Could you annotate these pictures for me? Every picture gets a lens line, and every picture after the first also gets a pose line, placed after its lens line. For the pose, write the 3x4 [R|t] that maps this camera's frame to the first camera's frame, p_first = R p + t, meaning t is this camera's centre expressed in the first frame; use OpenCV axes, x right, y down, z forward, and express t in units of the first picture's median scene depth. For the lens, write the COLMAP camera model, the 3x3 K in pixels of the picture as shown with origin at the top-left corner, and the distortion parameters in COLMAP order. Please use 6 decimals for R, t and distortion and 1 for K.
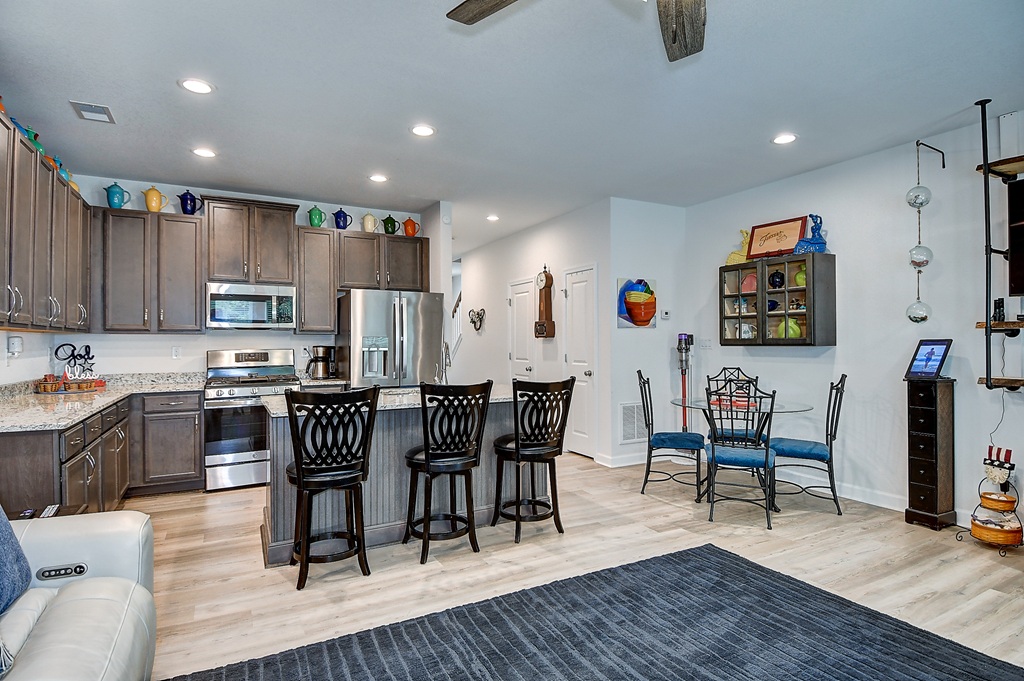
lens RADIAL K [[531.8, 0, 511.8], [0, 531.8, 341.6], [0, 0, 1]] dist [0.042883, -0.046826]
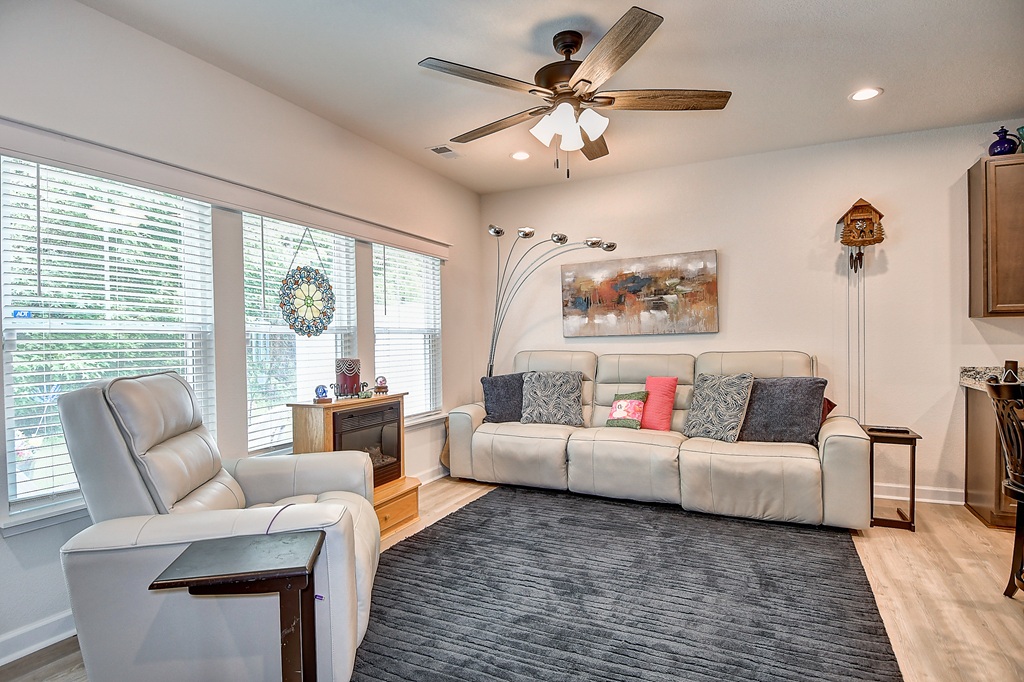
lens RADIAL K [[531.8, 0, 513.9], [0, 531.8, 342.3], [0, 0, 1]] dist [0.042883, -0.046826]
pose [[-0.809283, 0.014708, -0.587235, 0.482127], [0.013195, 0.999889, 0.006859, 0.006296], [0.587271, -0.002198, -0.809387, 0.734889]]
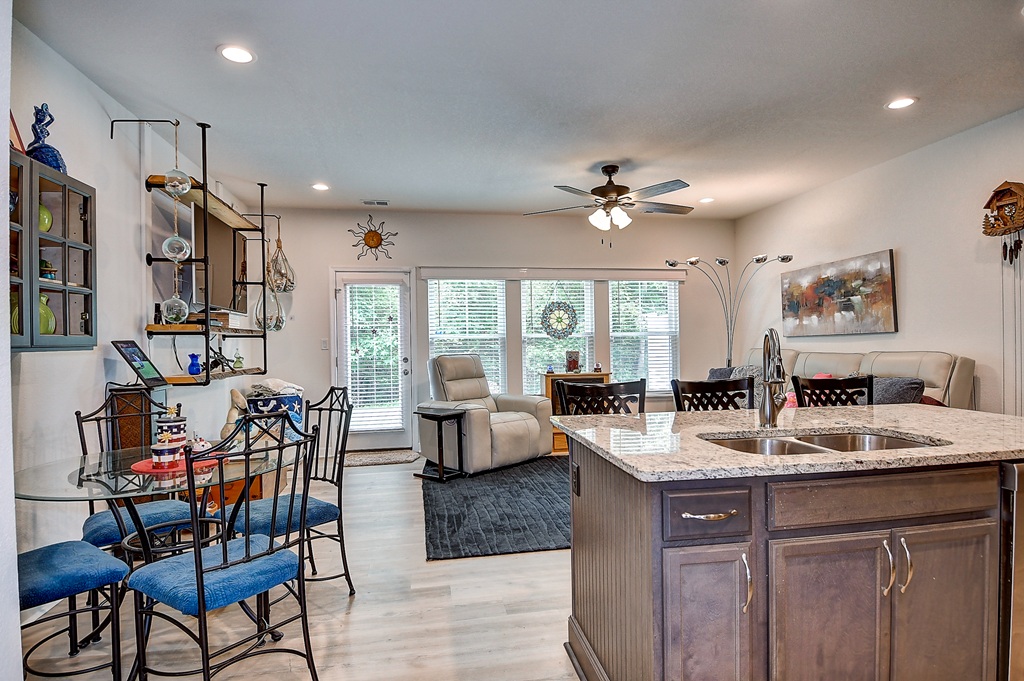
lens RADIAL K [[531.8, 0, 514.8], [0, 531.8, 343.5], [0, 0, 1]] dist [0.042883, -0.046826]
pose [[-0.949669, 0.015361, 0.312879, -0.047255], [0.016575, 0.999862, 0.001219, 0.007898], [-0.312817, 0.006344, -0.949792, 1.305682]]
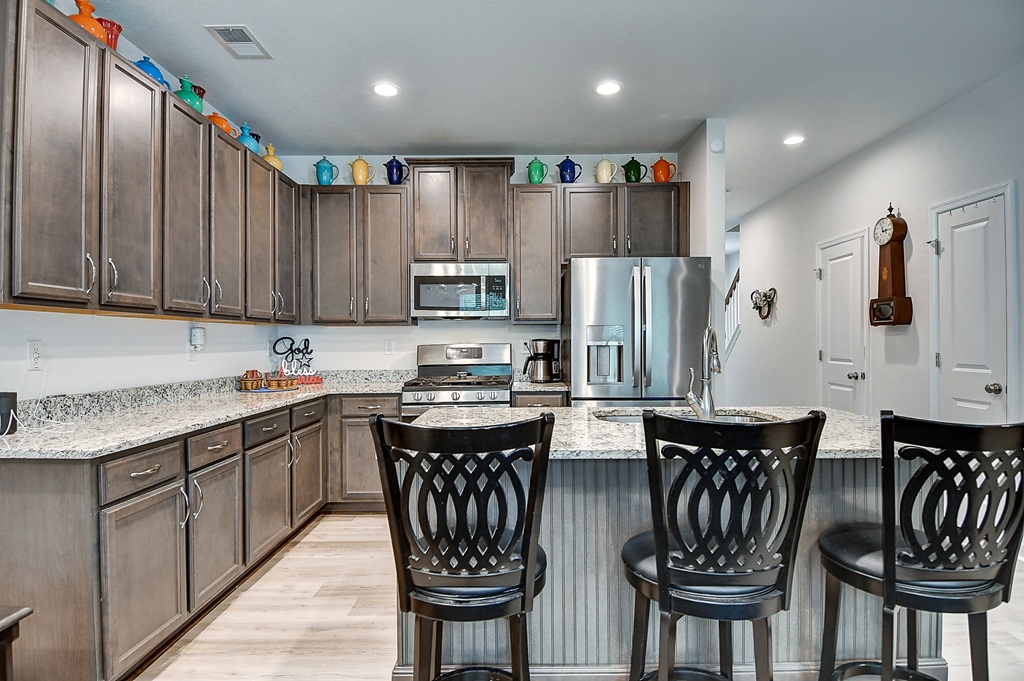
lens RADIAL K [[531.8, 0, 512.6], [0, 531.8, 342.0], [0, 0, 1]] dist [0.042883, -0.046826]
pose [[0.880111, -0.001624, -0.474766, -0.035674], [0.004208, 0.999982, 0.004378, 0.009924], [0.474750, -0.005851, 0.880101, 0.353888]]
